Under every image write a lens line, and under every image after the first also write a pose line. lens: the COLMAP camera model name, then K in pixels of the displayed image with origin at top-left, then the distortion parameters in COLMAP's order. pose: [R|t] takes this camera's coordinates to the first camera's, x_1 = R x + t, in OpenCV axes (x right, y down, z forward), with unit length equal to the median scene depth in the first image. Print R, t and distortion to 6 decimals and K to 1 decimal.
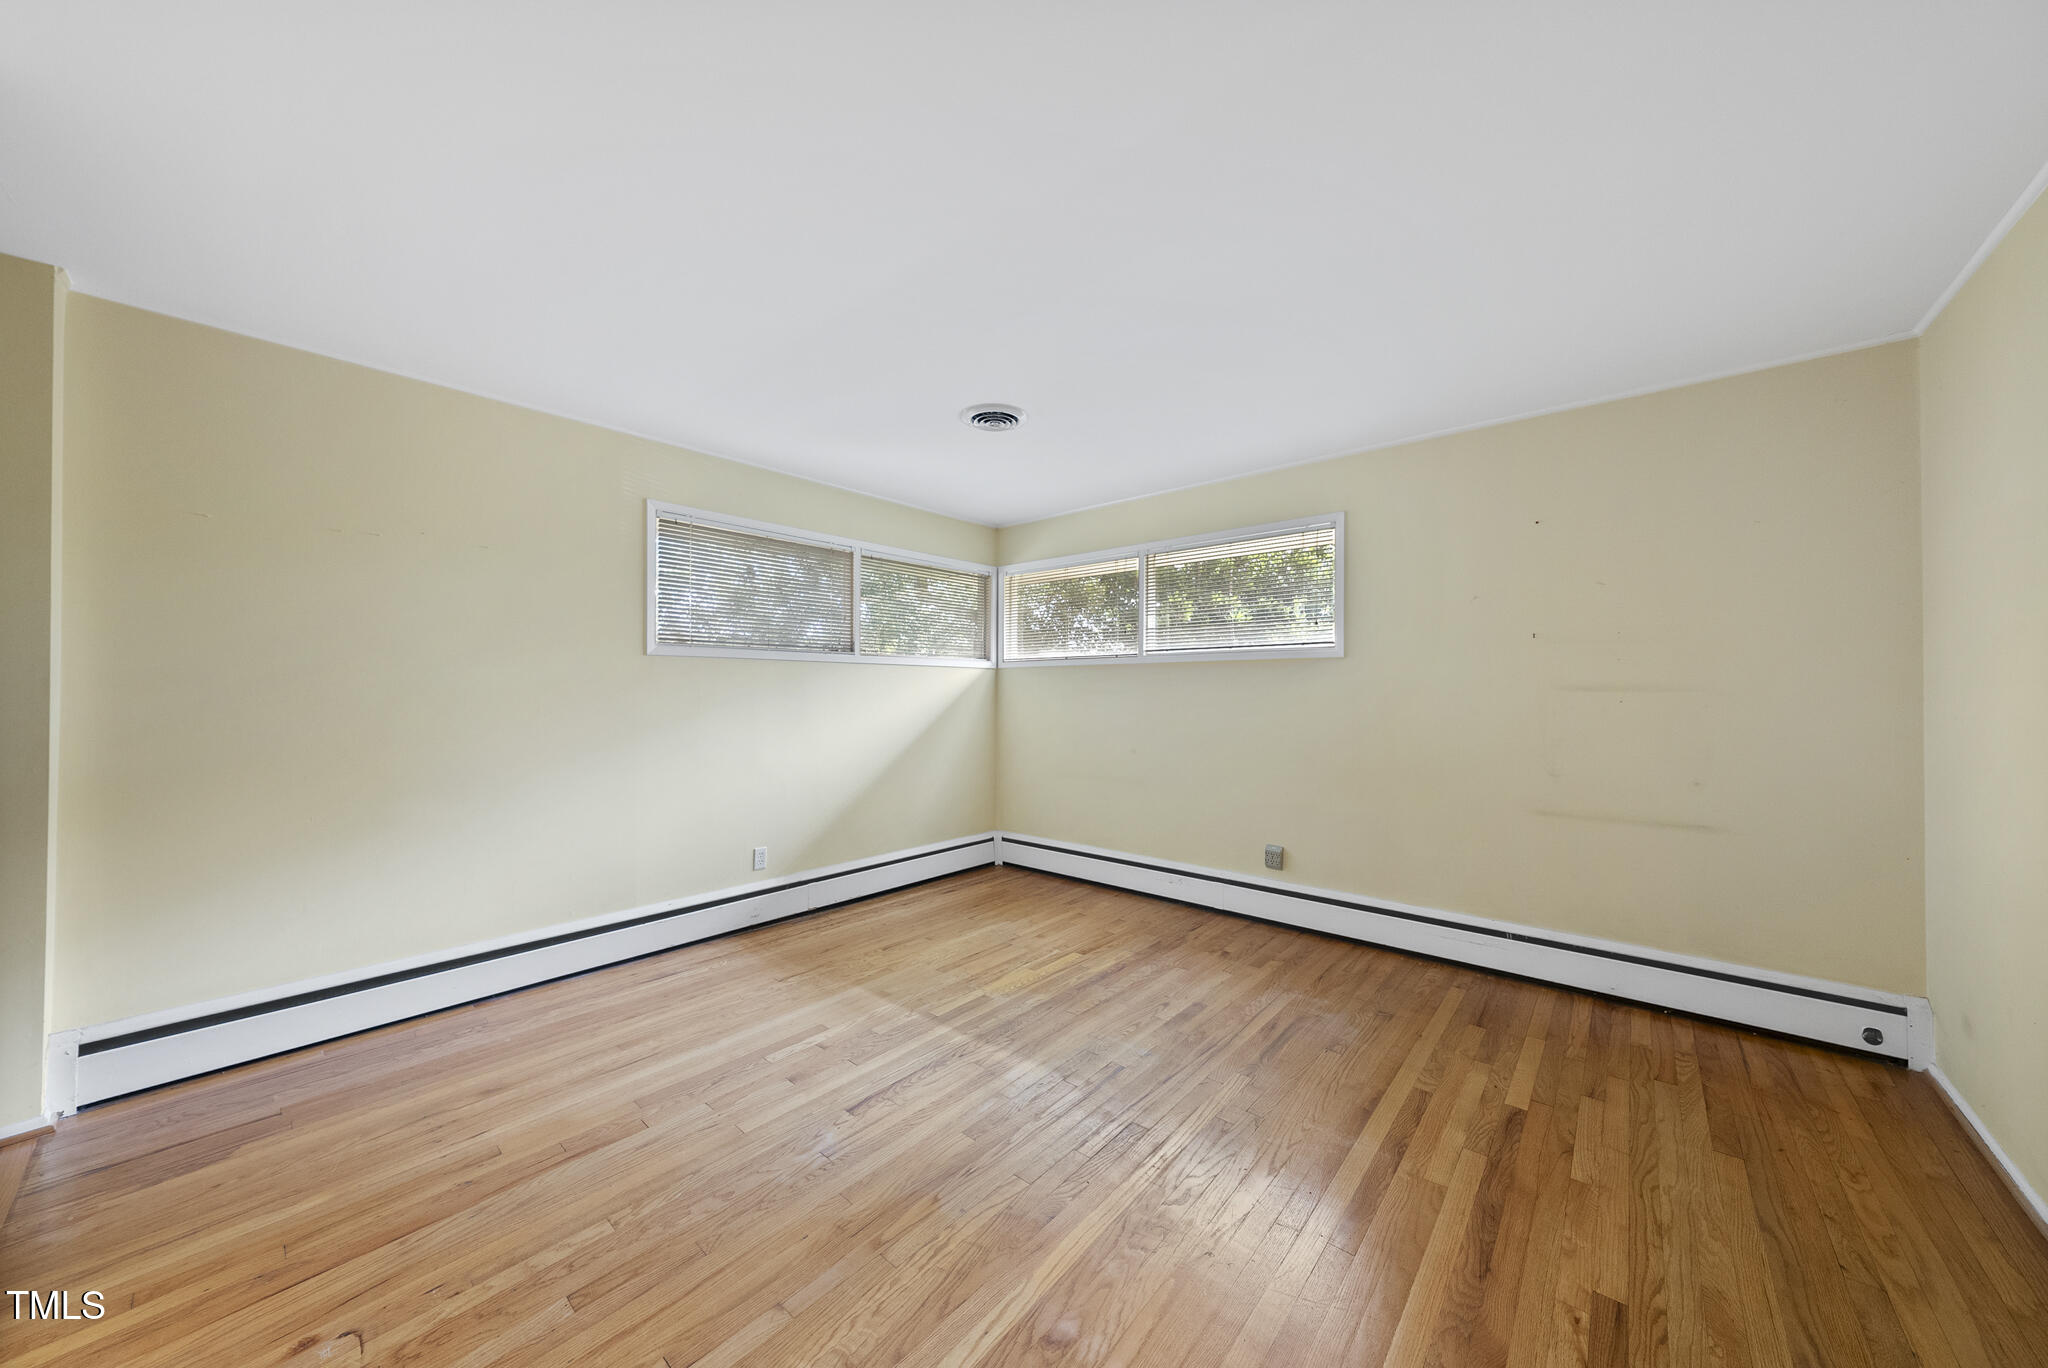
lens RADIAL K [[700.2, 0, 1024.0], [0, 700.2, 684.0], [0, 0, 1]] dist [0.000192, -0.000111]
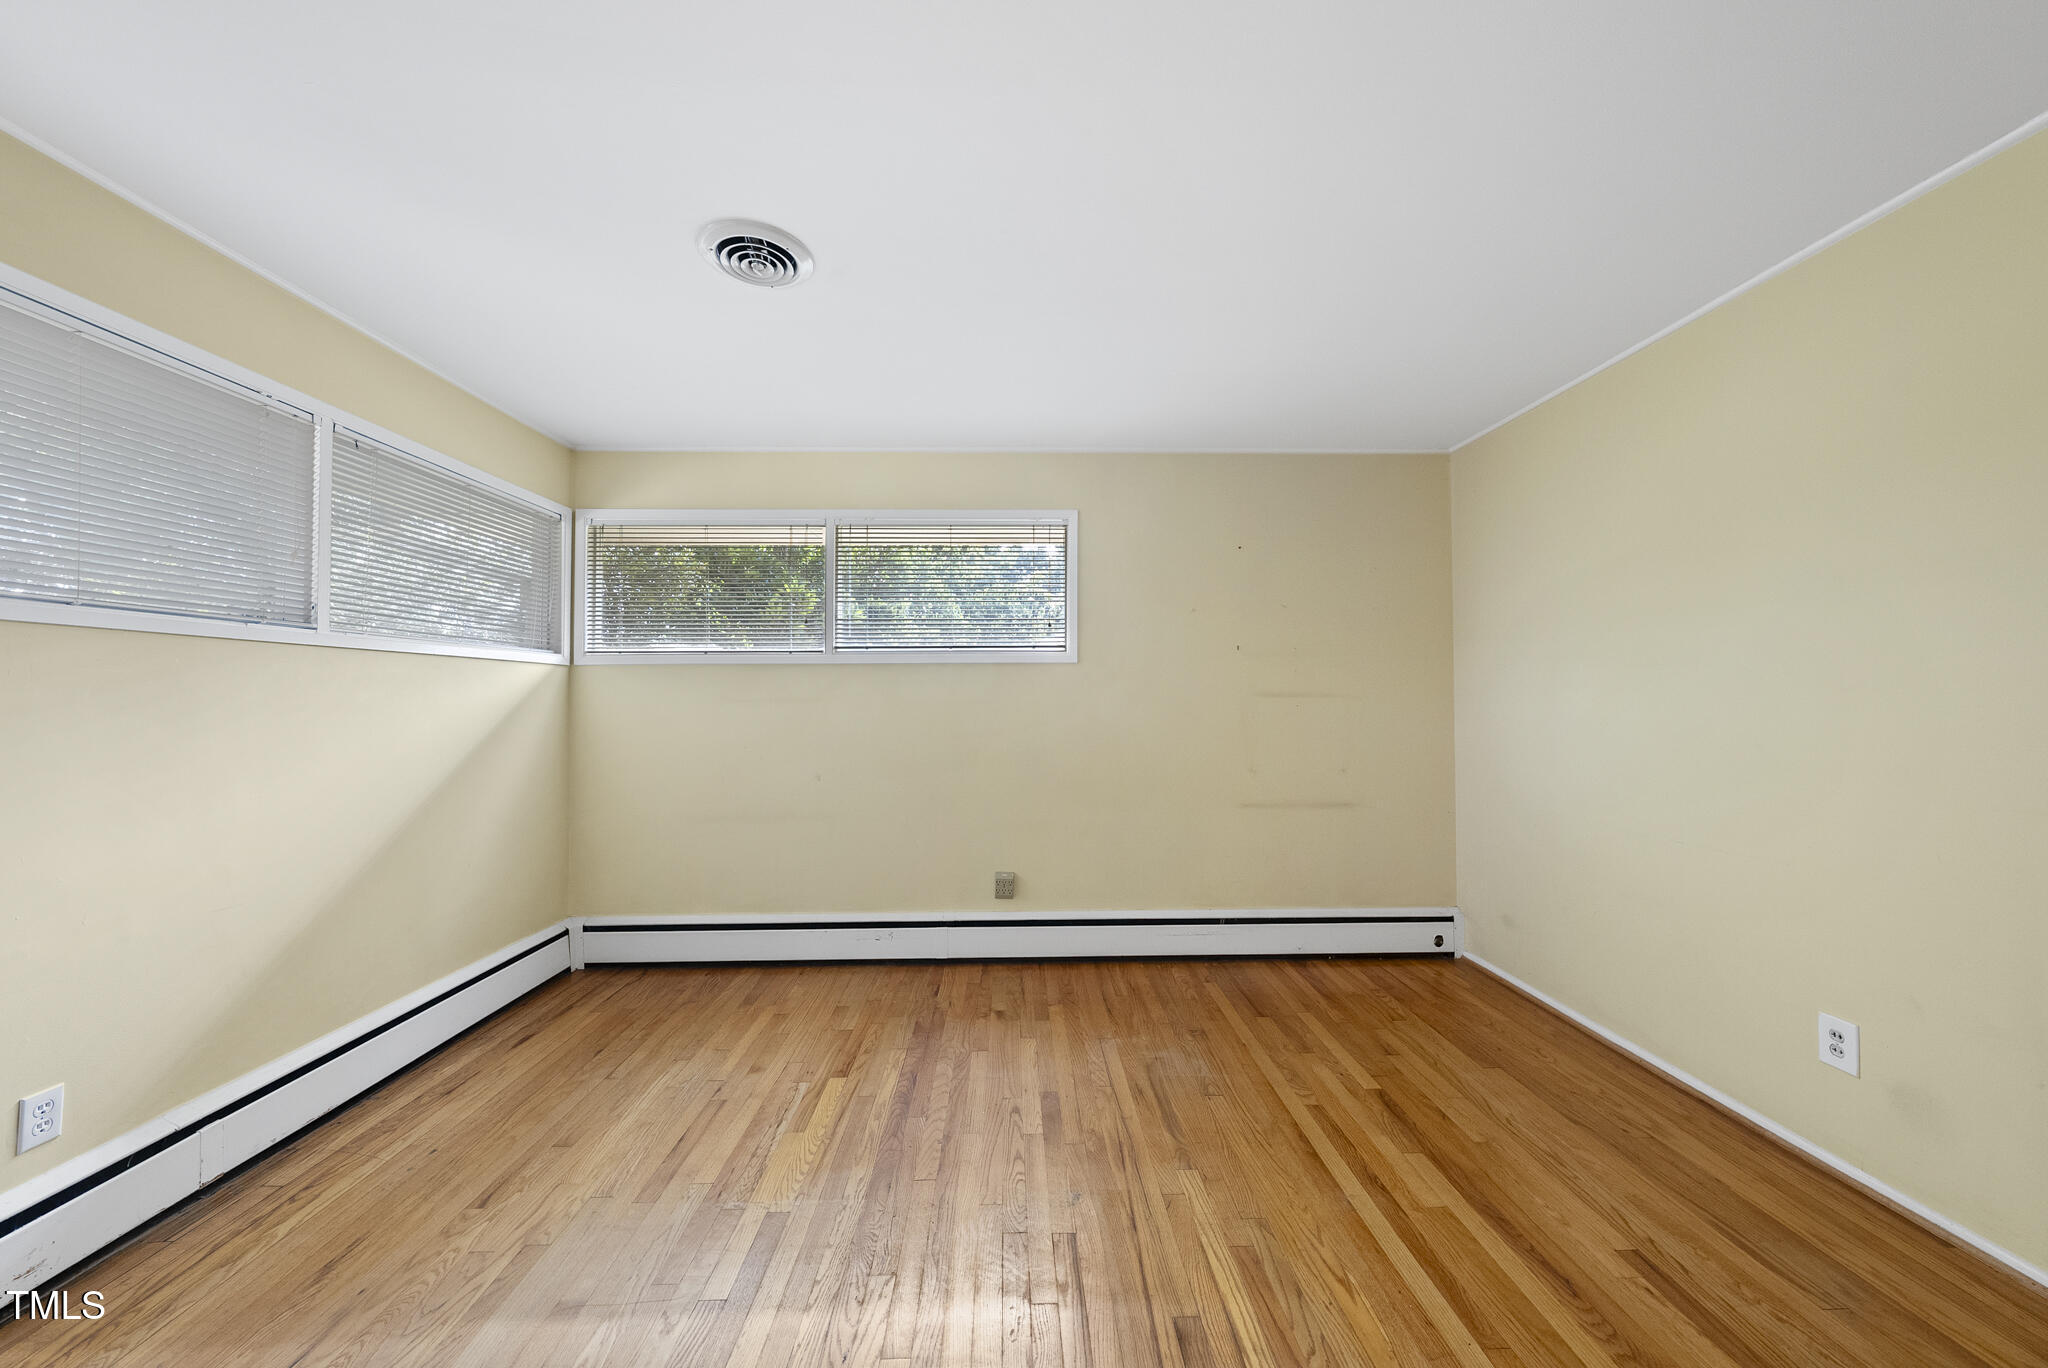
lens RADIAL K [[719.9, 0, 1041.4], [0, 719.9, 686.6], [0, 0, 1]] dist [-0.000289, -0.000531]
pose [[0.735310, 0.005638, 0.677708, -0.277947], [-0.002696, 0.999982, -0.005395, -0.000260], [-0.677726, 0.002140, 0.735312, 0.359499]]
